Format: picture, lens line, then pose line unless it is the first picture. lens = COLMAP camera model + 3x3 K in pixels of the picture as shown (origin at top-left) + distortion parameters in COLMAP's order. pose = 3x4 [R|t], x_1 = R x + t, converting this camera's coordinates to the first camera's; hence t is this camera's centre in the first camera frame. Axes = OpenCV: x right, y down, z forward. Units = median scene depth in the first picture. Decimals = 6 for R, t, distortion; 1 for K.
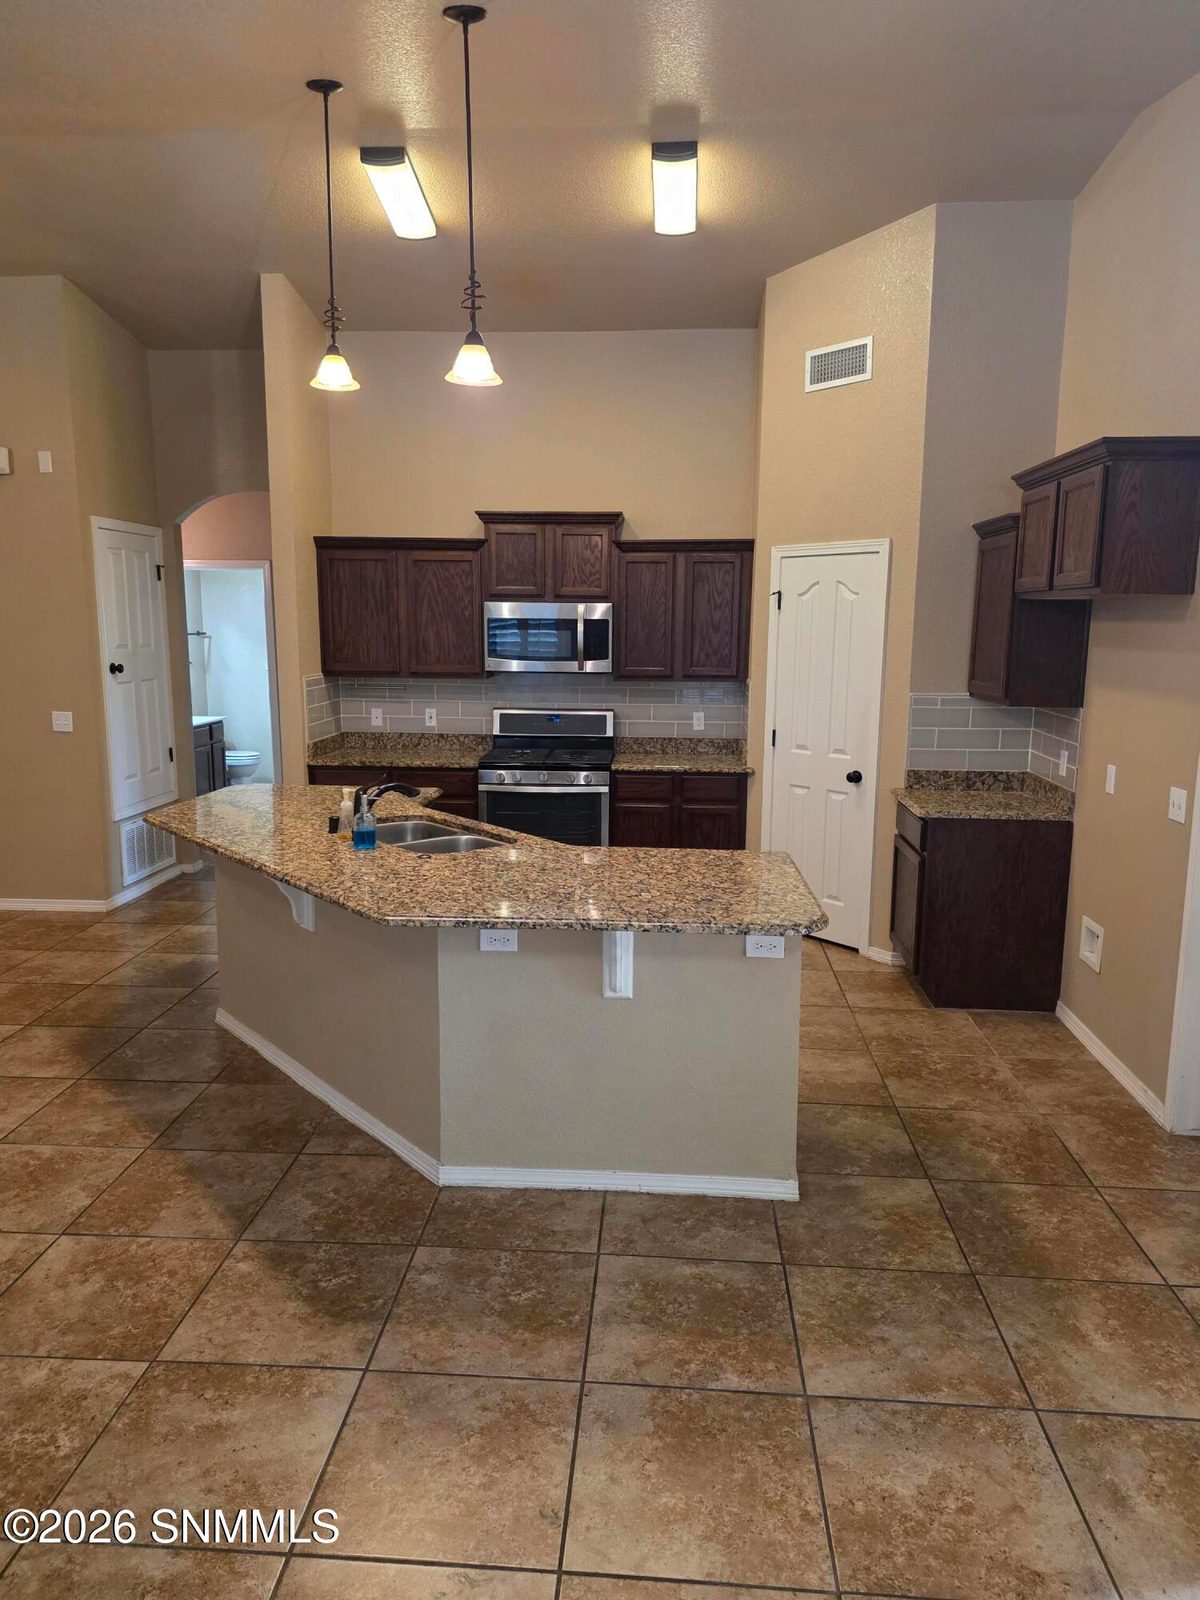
lens RADIAL K [[1088.1, 0, 594.8], [0, 1088.1, 793.5], [0, 0, 1]] dist [0.085336, -0.072892]
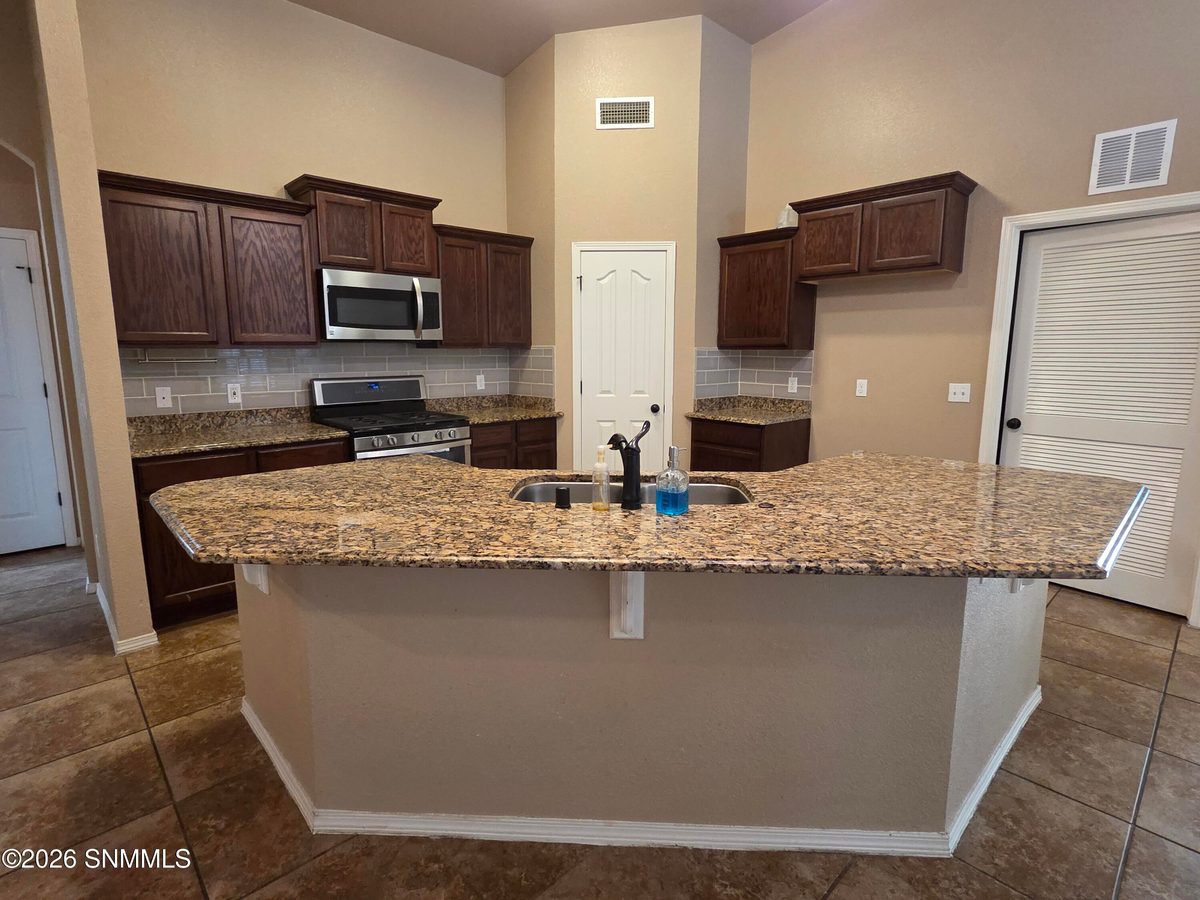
lens RADIAL K [[607.0, 0, 595.0], [0, 607.0, 437.9], [0, 0, 1]] dist [0.005950, 0.002113]
pose [[0.676155, -0.114707, 0.727775, -0.464416], [0.120489, 0.991723, 0.044366, -0.025502], [-0.726840, 0.057691, 0.684380, 0.602601]]
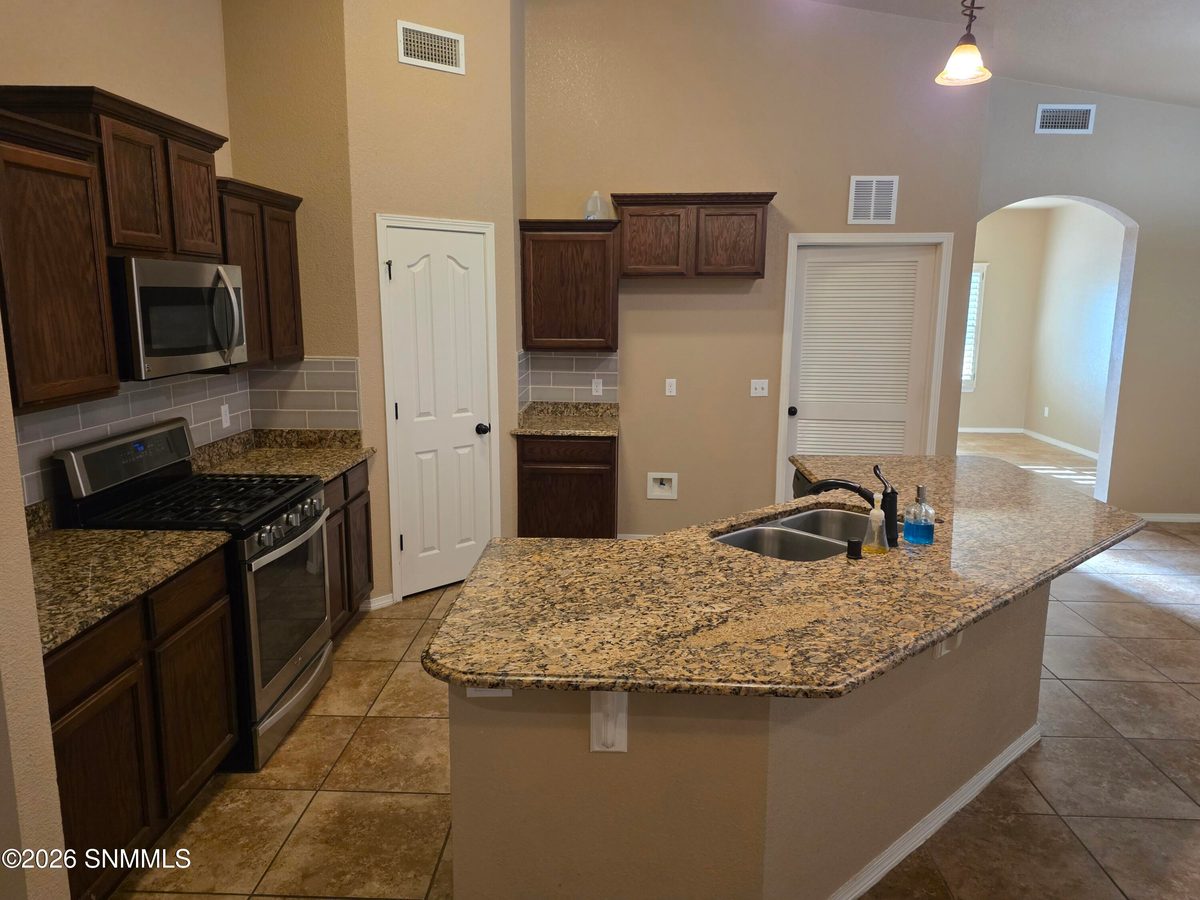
lens RADIAL K [[816.1, 0, 594.8], [0, 816.1, 443.0], [0, 0, 1]] dist [0.085336, -0.072892]
pose [[-0.029448, -0.185634, 0.982178, -0.719471], [0.153343, 0.970133, 0.187955, -0.168728], [-0.987734, 0.156145, -0.000102, 1.032242]]
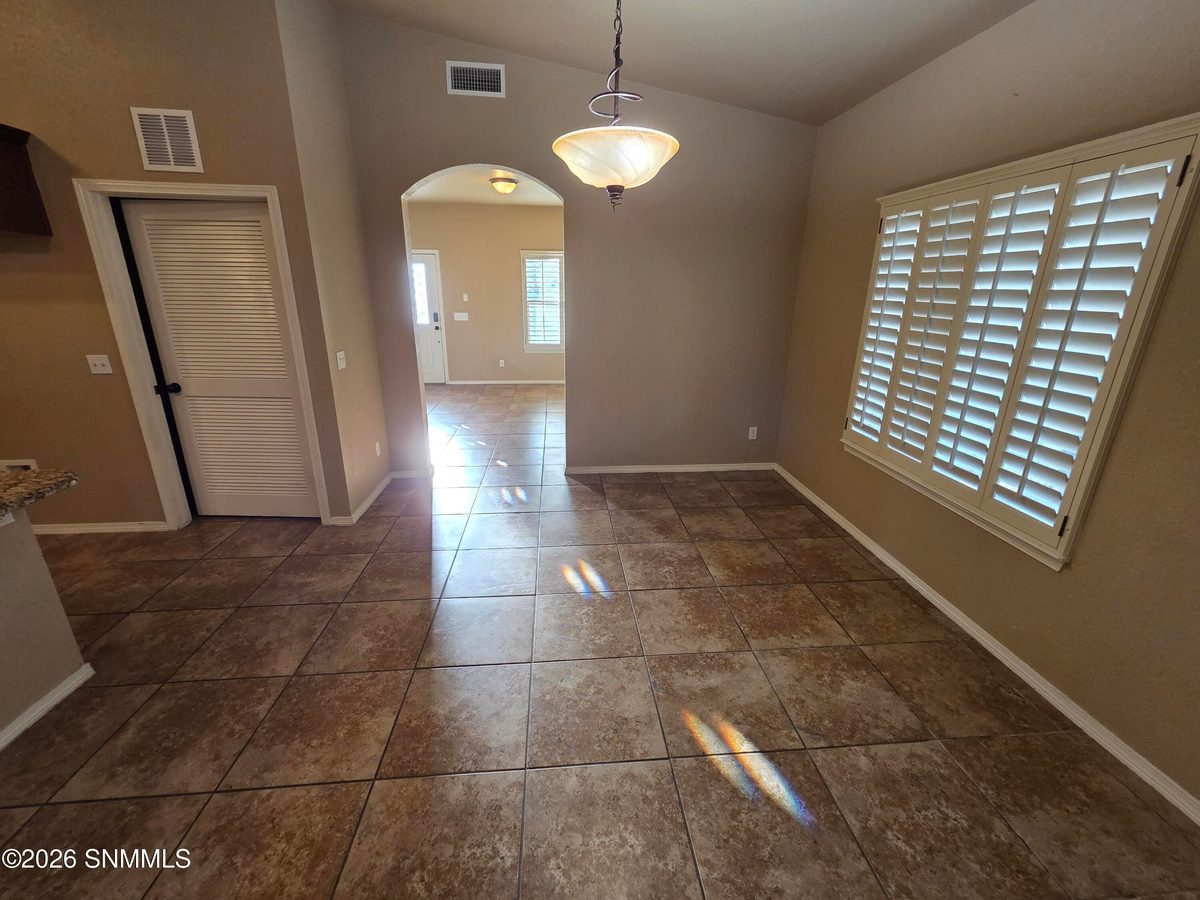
lens RADIAL K [[490.3, 0, 599.9], [0, 490.3, 441.1], [0, 0, 1]] dist [0.004645, -0.001125]
pose [[-0.155986, -0.307327, 0.938732, -0.288678], [0.144086, 0.933120, 0.329432, -0.015480], [-0.977194, 0.186645, -0.101272, 0.260958]]
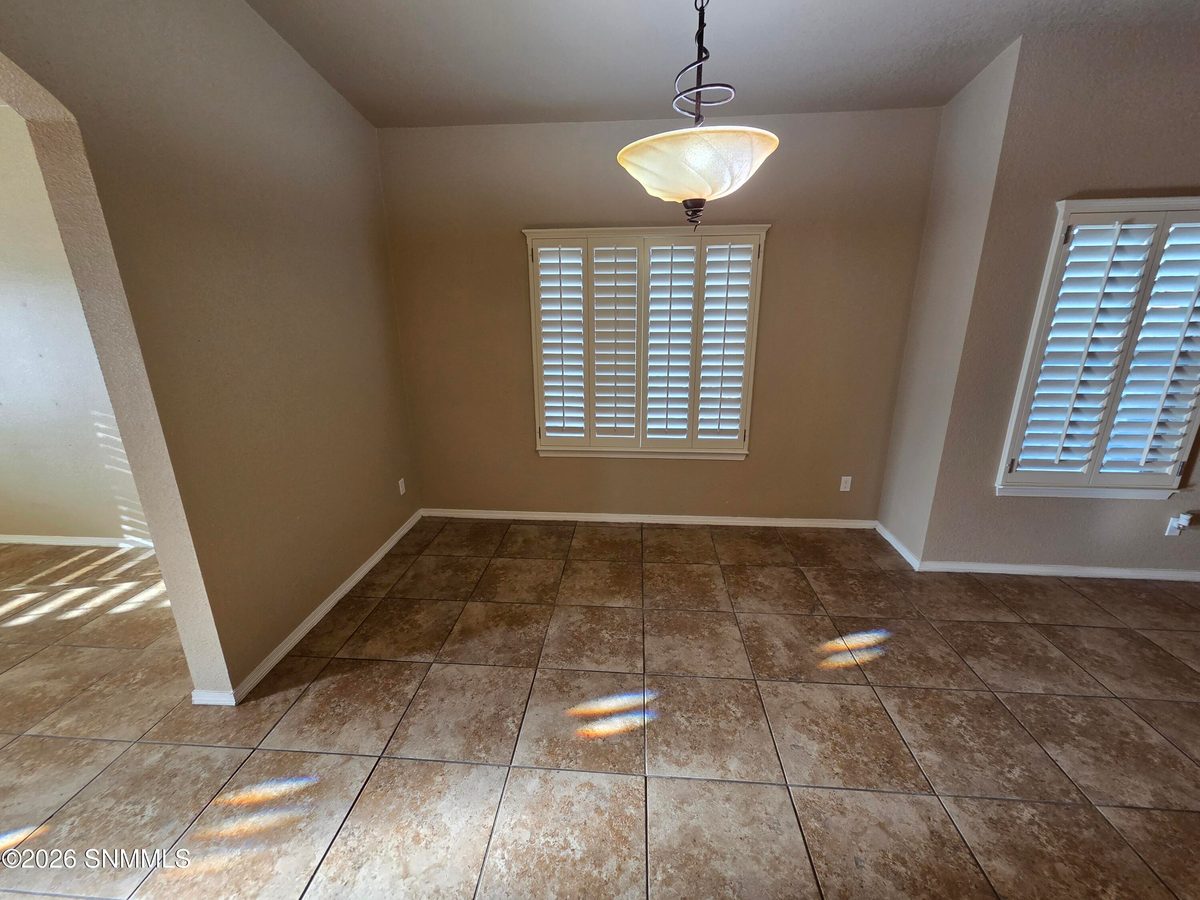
lens RADIAL K [[490.3, 0, 592.9], [0, 490.3, 445.2], [0, 0, 1]] dist [0.004645, -0.001125]
pose [[-0.999864, -0.002624, 0.016267, 0.224191], [0.004718, 0.900306, 0.435231, -0.072531], [-0.015788, 0.435249, -0.900172, 0.536754]]
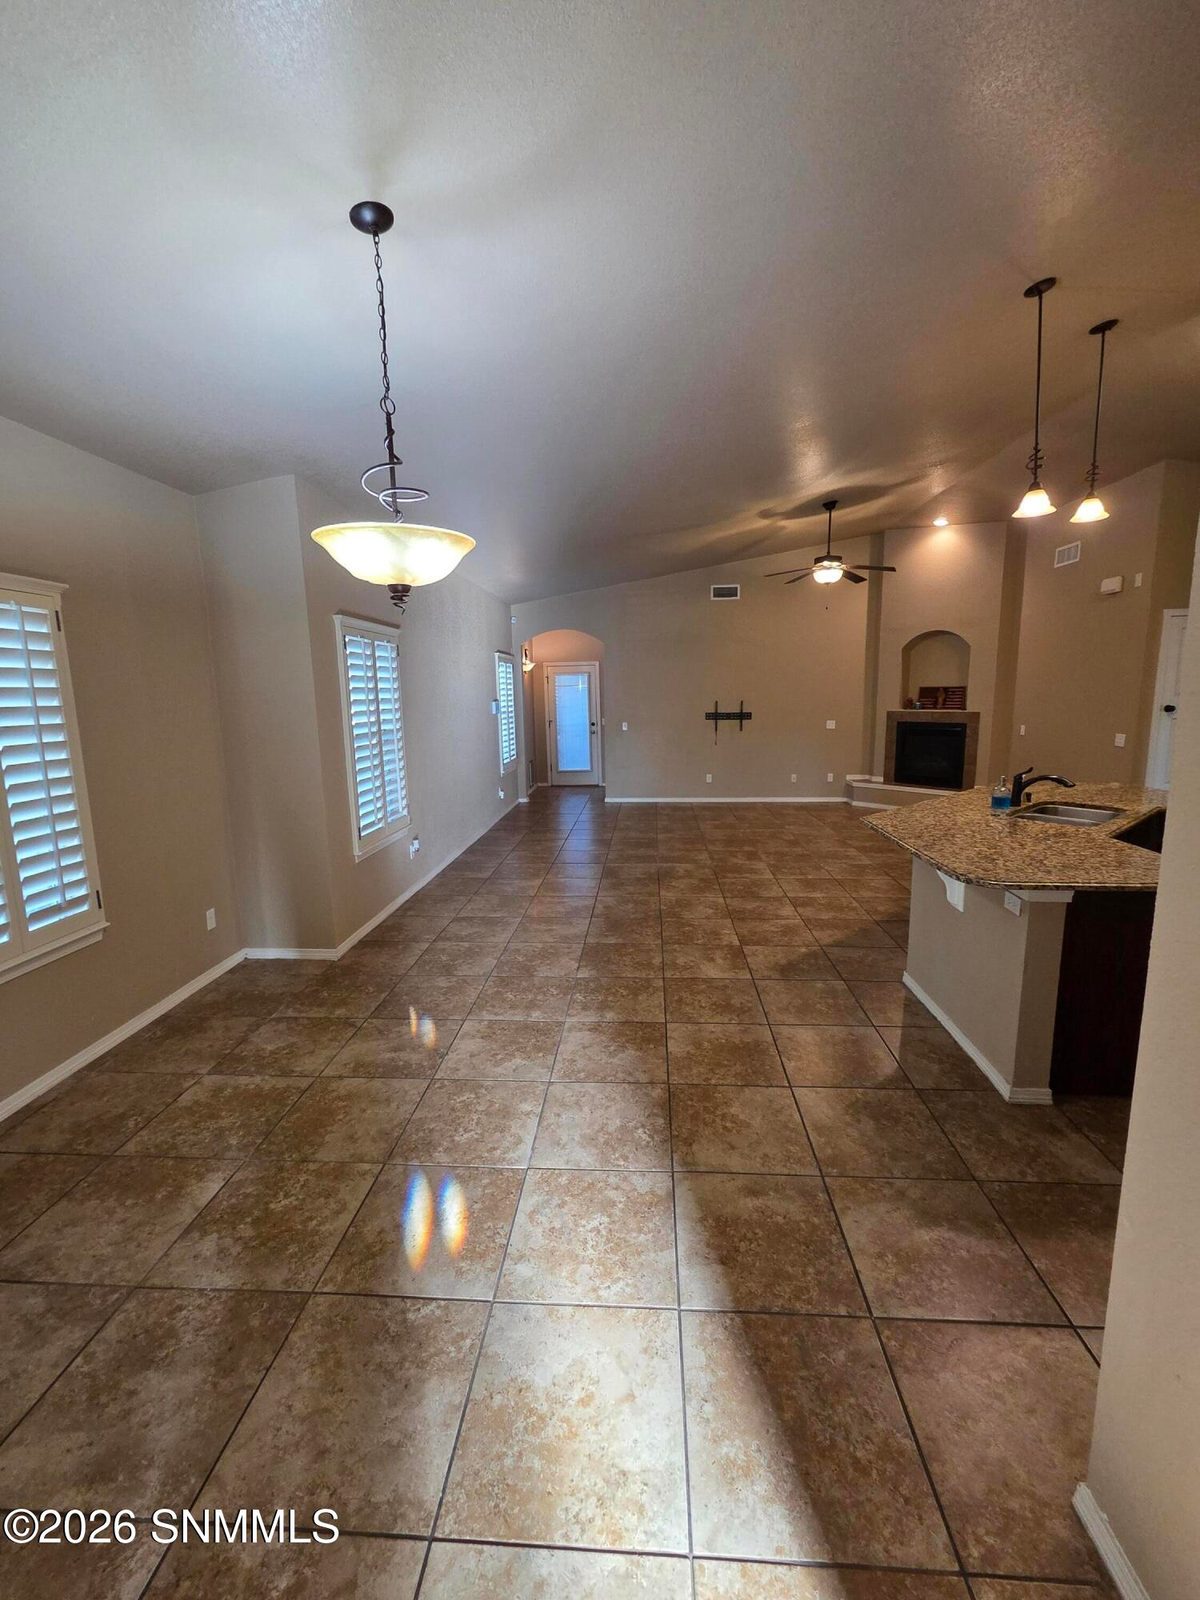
lens RADIAL K [[653.7, 0, 615.8], [0, 653.7, 794.6], [0, 0, 1]] dist [0.004645, -0.001125]
pose [[0.013879, 0.148672, -0.988789, 0.618951], [-0.144644, 0.978782, 0.145137, -0.024341], [0.989386, 0.141008, 0.035089, 0.316853]]
